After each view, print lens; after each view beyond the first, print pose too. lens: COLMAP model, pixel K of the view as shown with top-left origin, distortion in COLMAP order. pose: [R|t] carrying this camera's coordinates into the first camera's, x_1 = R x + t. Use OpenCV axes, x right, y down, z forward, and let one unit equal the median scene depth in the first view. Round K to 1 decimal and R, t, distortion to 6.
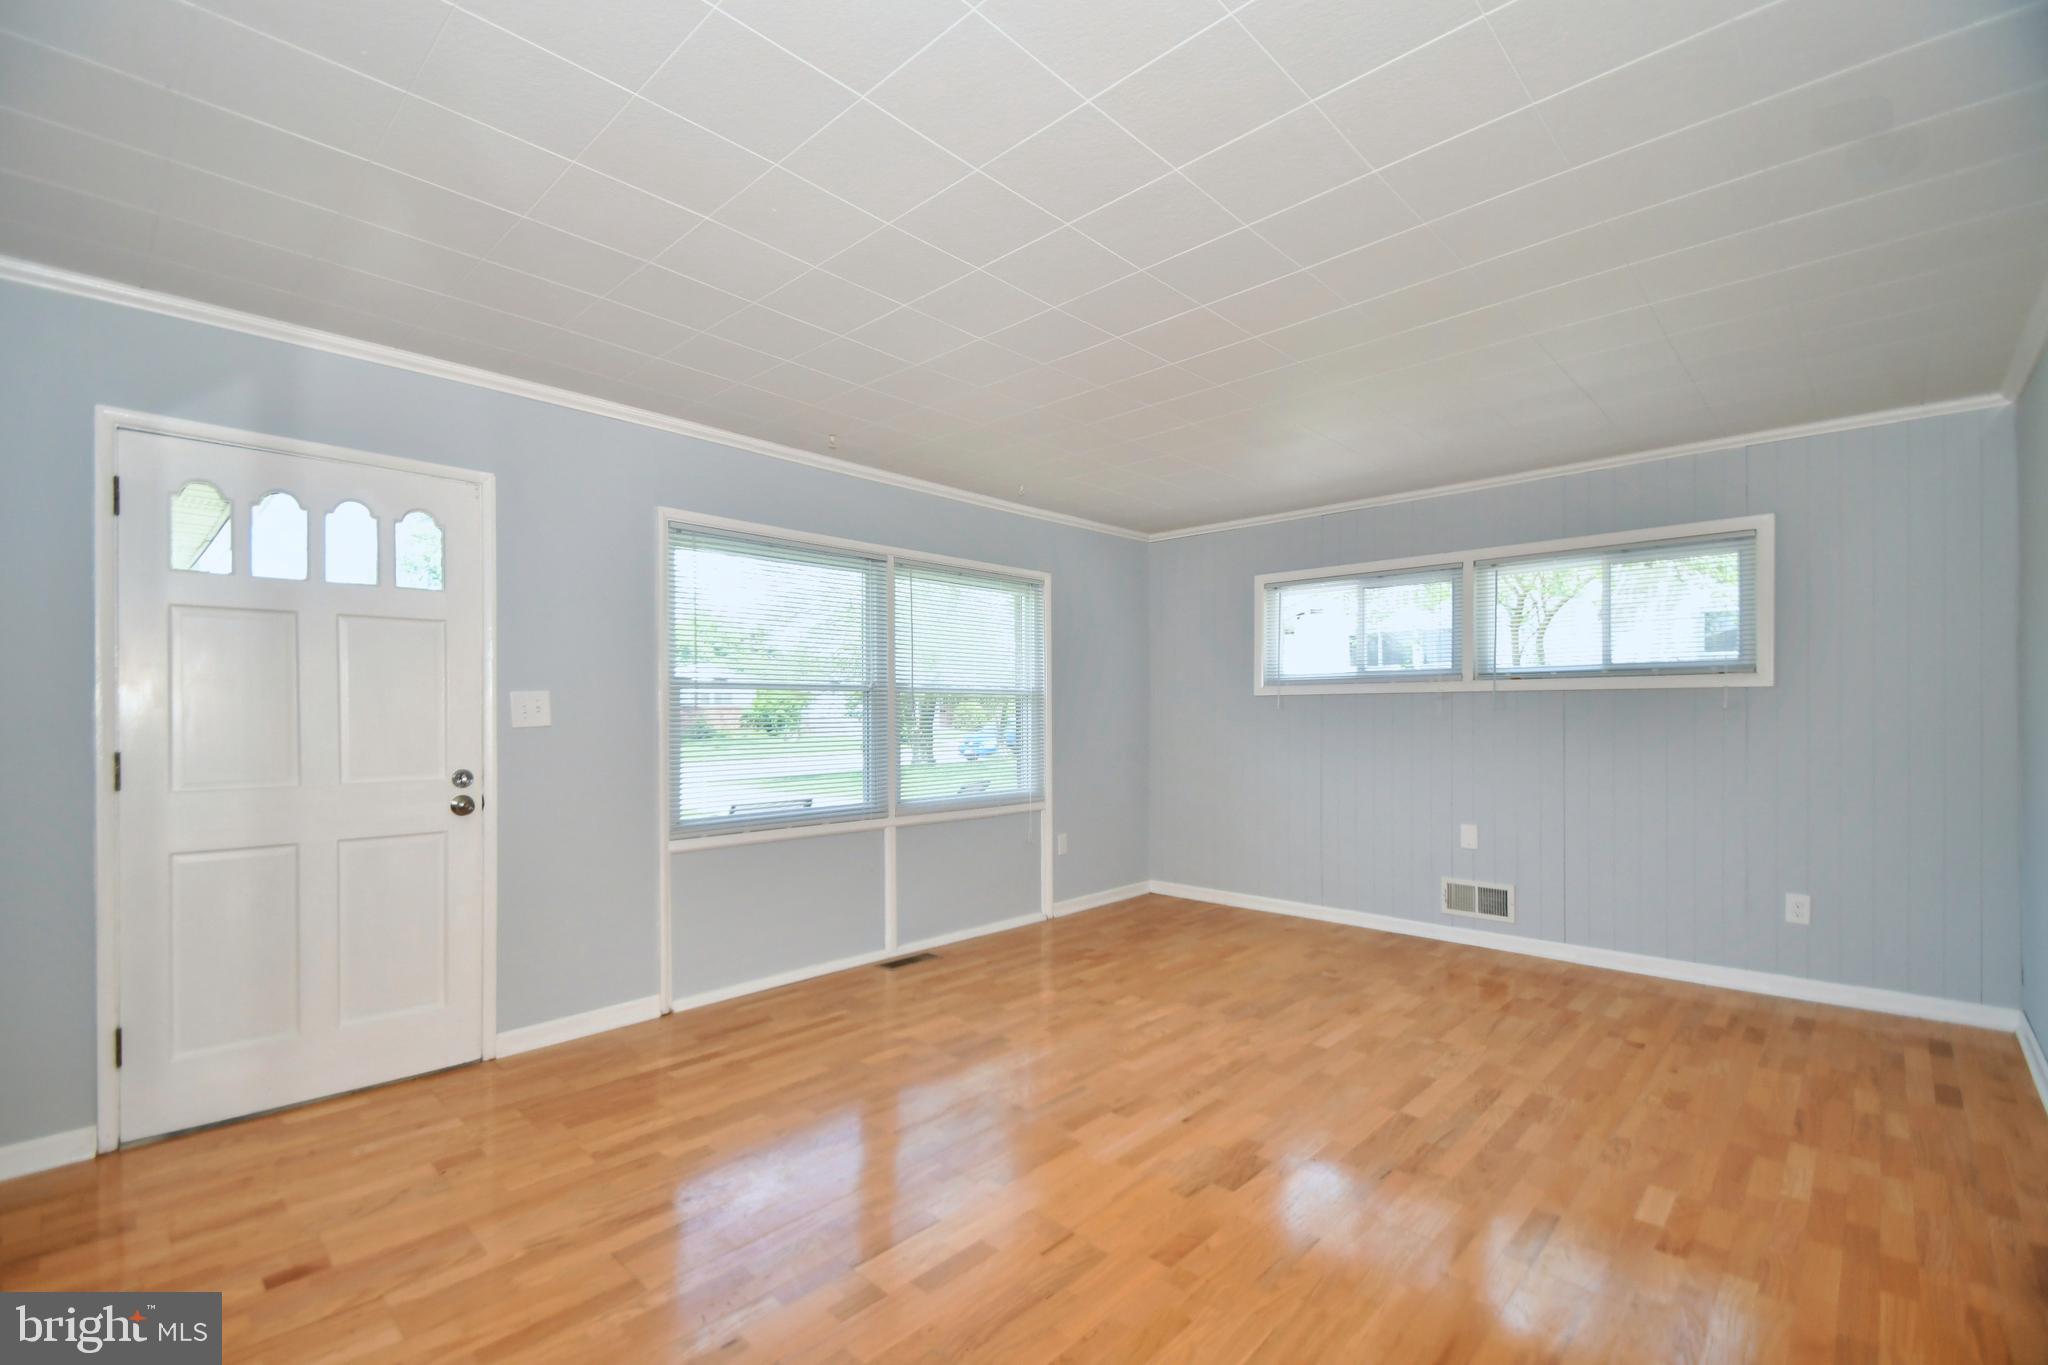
lens RADIAL K [[903.3, 0, 995.9], [0, 903.3, 713.1], [0, 0, 1]] dist [0.035458, -0.024235]
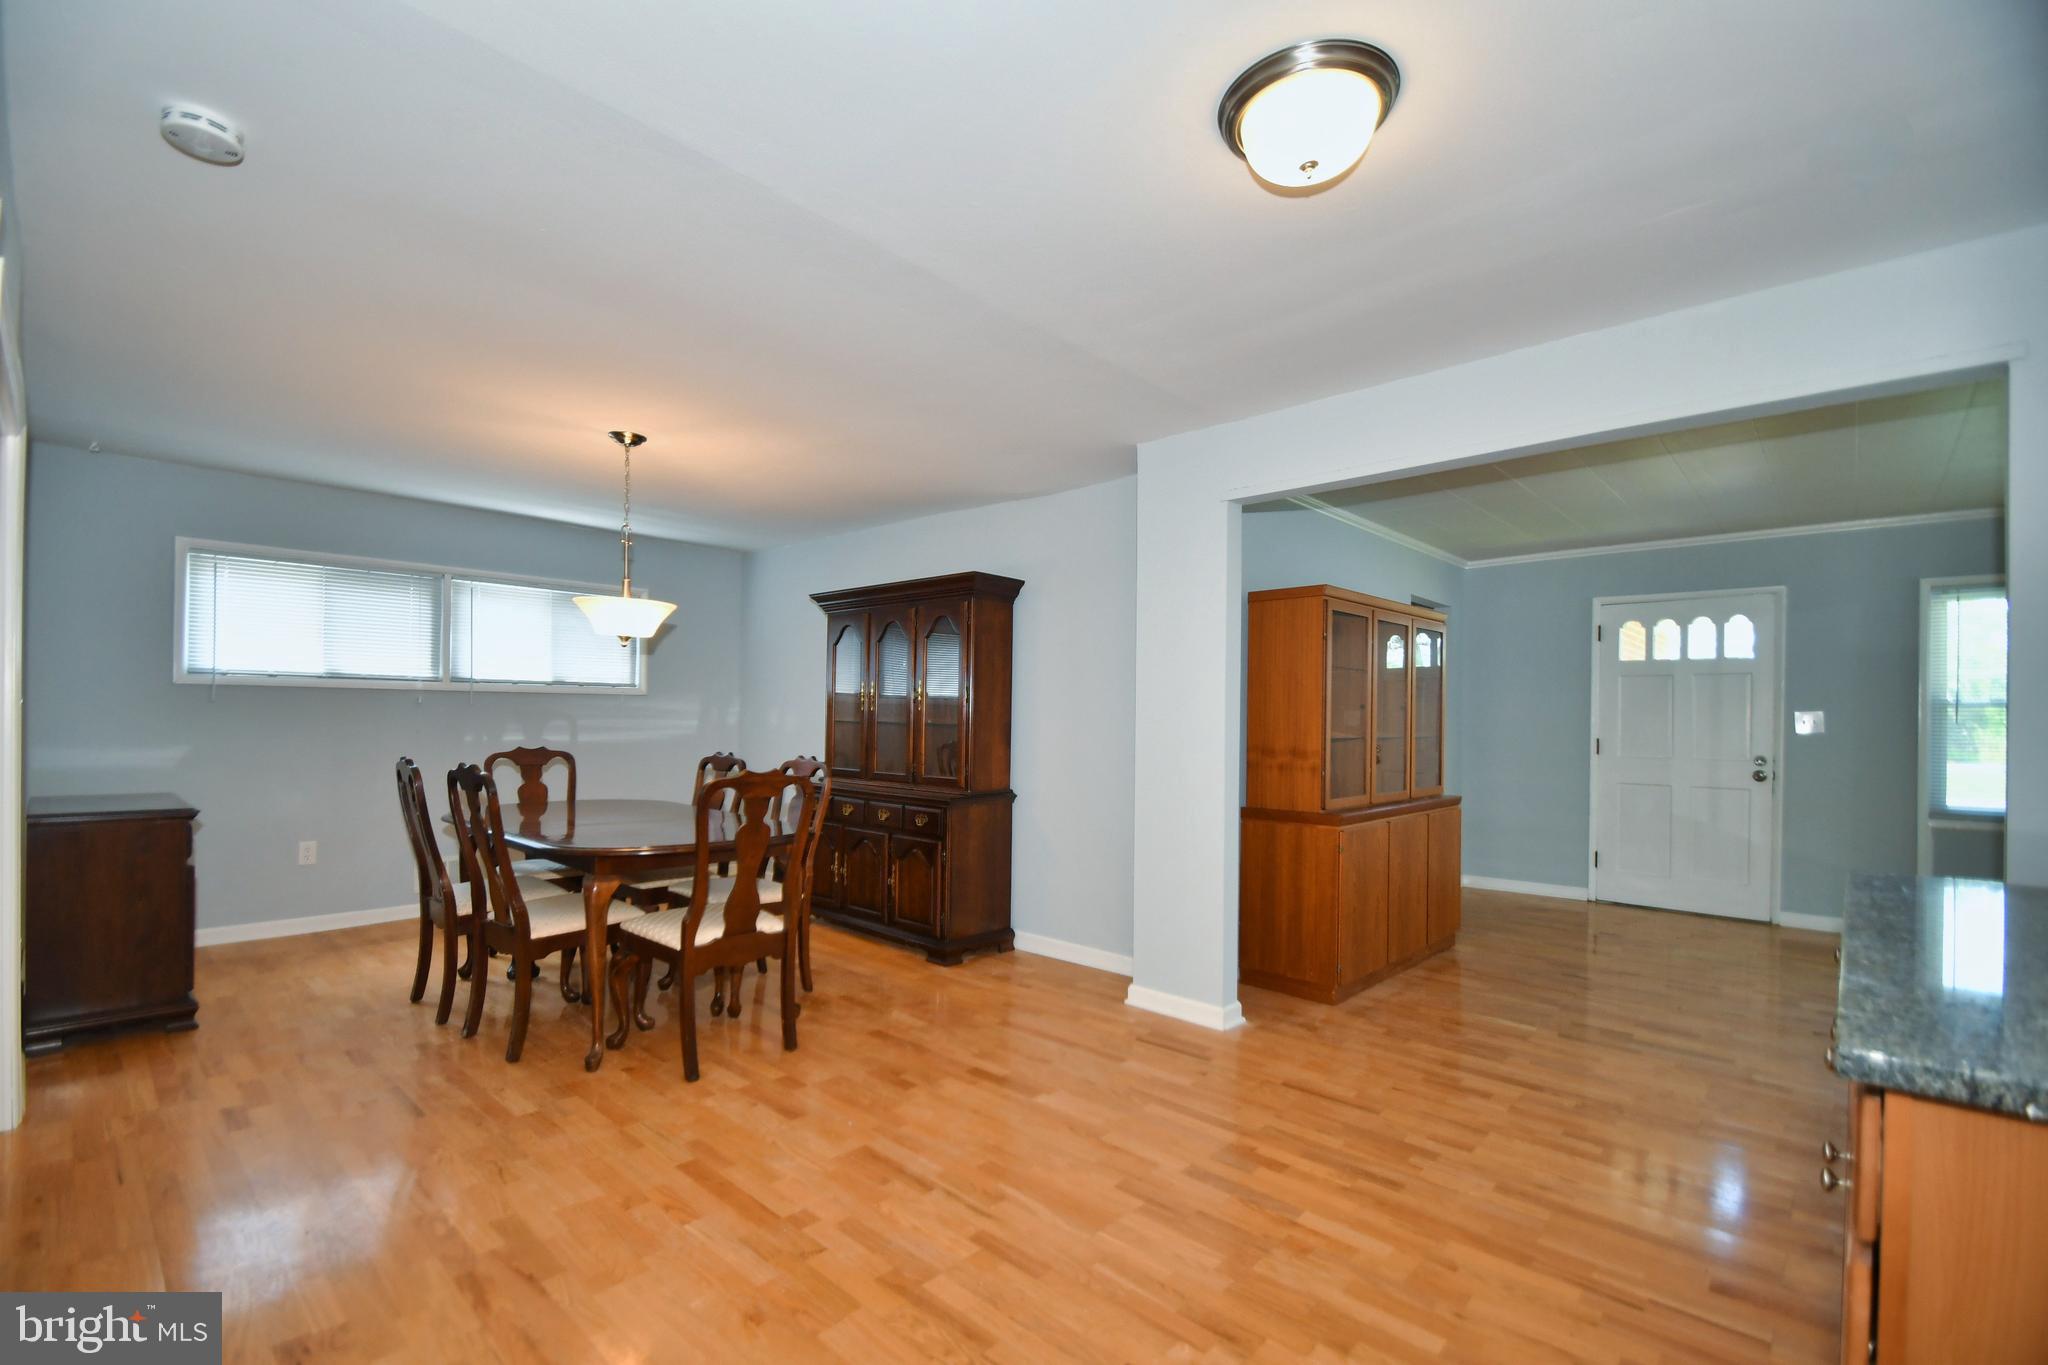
lens RADIAL K [[891.5, 0, 1000.6], [0, 891.5, 718.0], [0, 0, 1]] dist [0.010401, -0.009572]
pose [[0.020481, 0.000297, -0.999790, 1.067077], [-0.011475, 0.999934, 0.000062, 0.002898], [0.999724, 0.011471, 0.020484, -0.487532]]
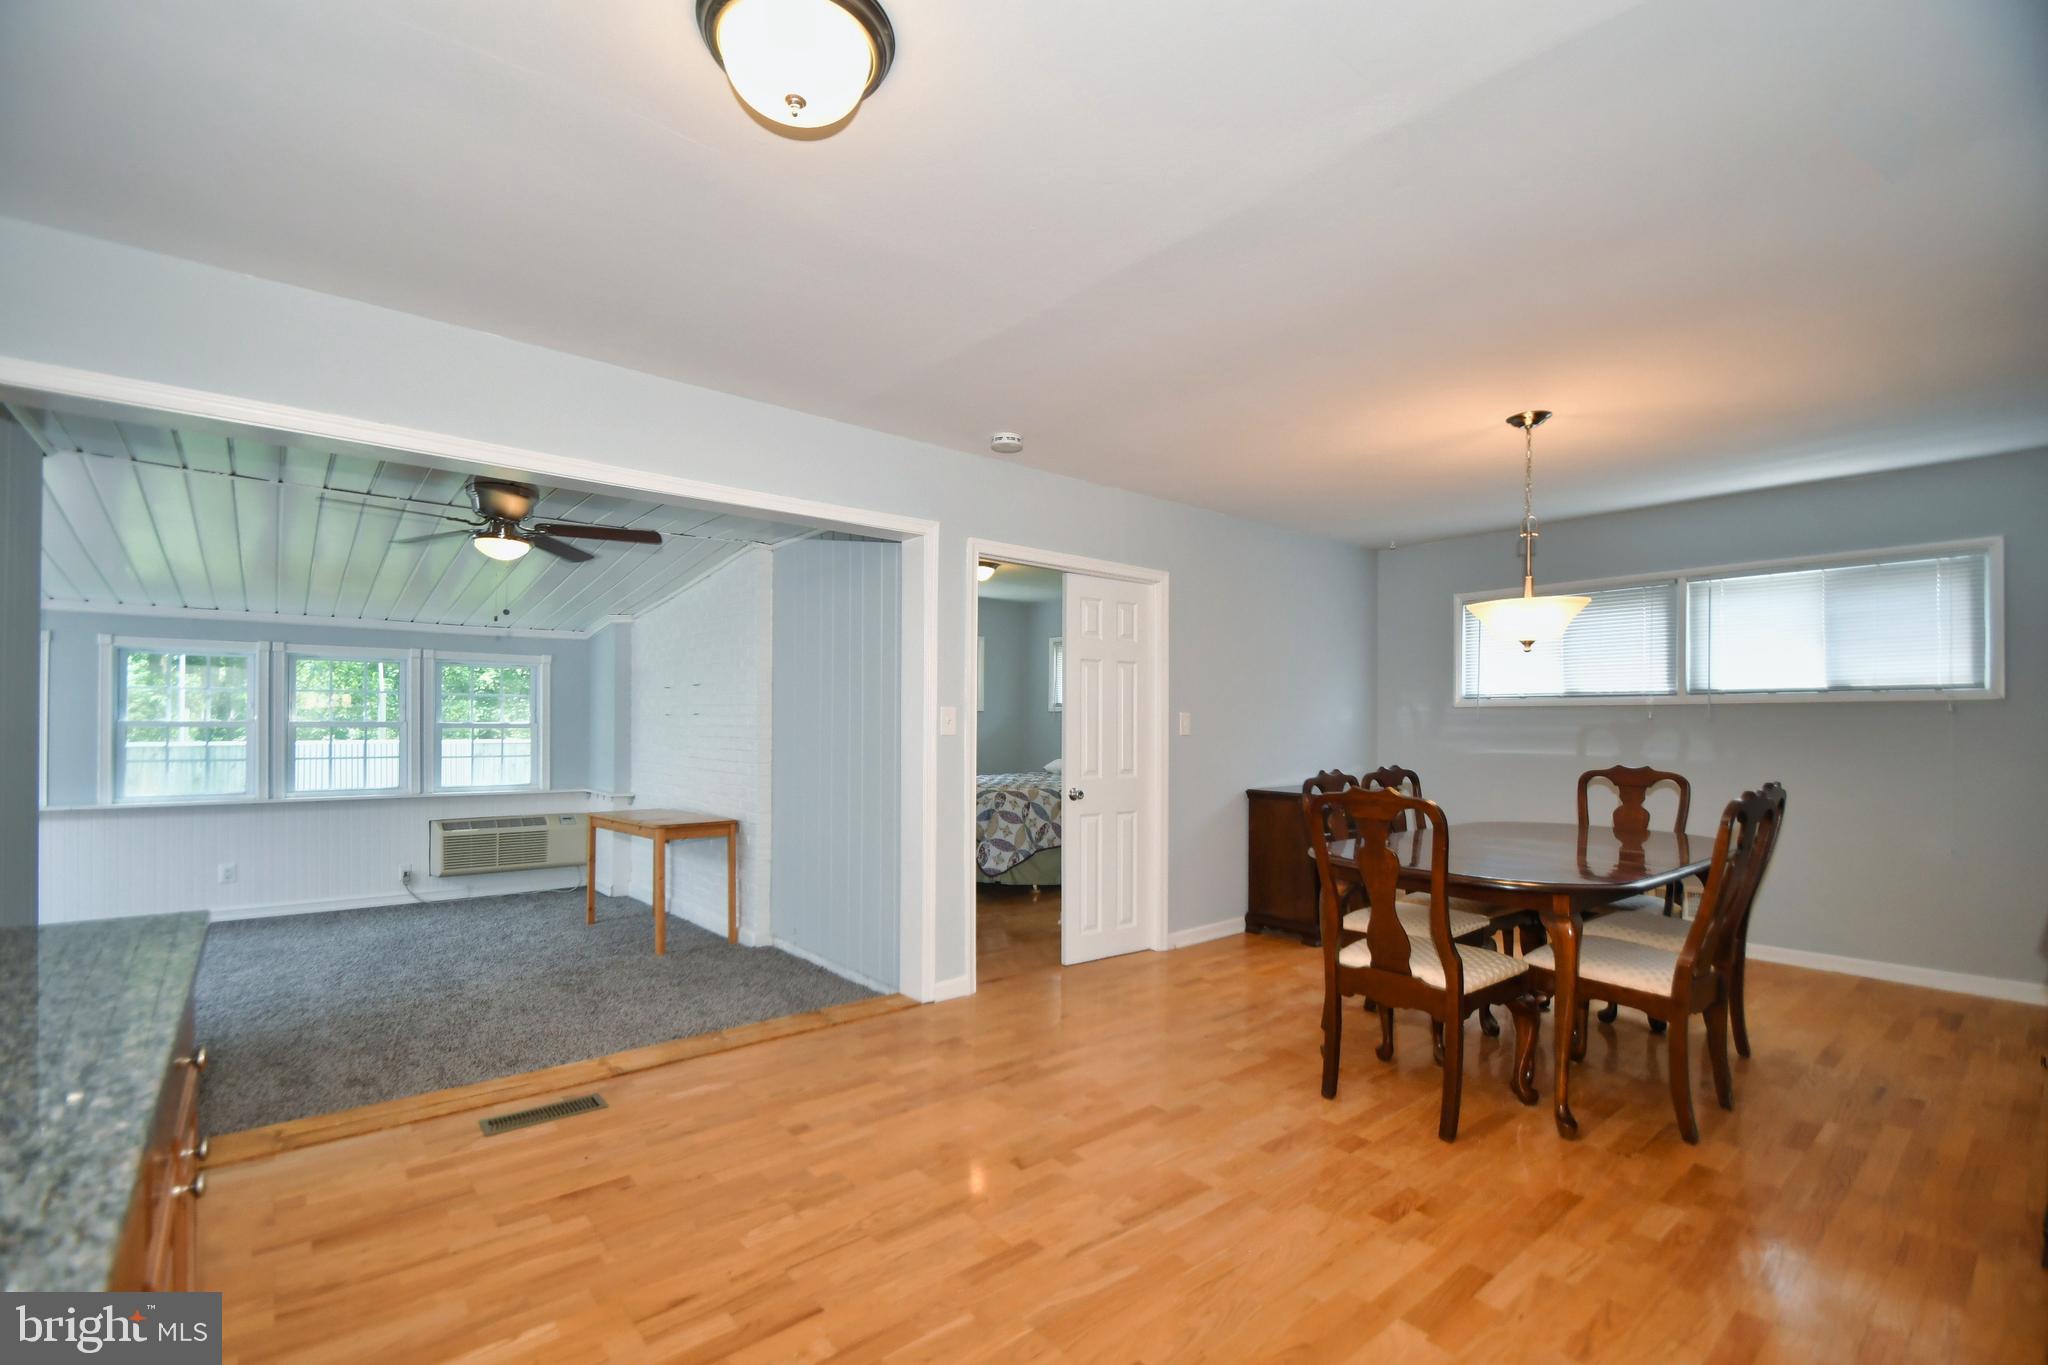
lens RADIAL K [[884.9, 0, 990.3], [0, 884.9, 720.1], [0, 0, 1]] dist [-0.010562, -0.000262]
pose [[-0.993776, -0.001871, 0.111377, 0.430726], [-0.002354, 0.999988, -0.004209, -0.000279], [-0.111368, -0.004445, -0.993769, 0.108661]]
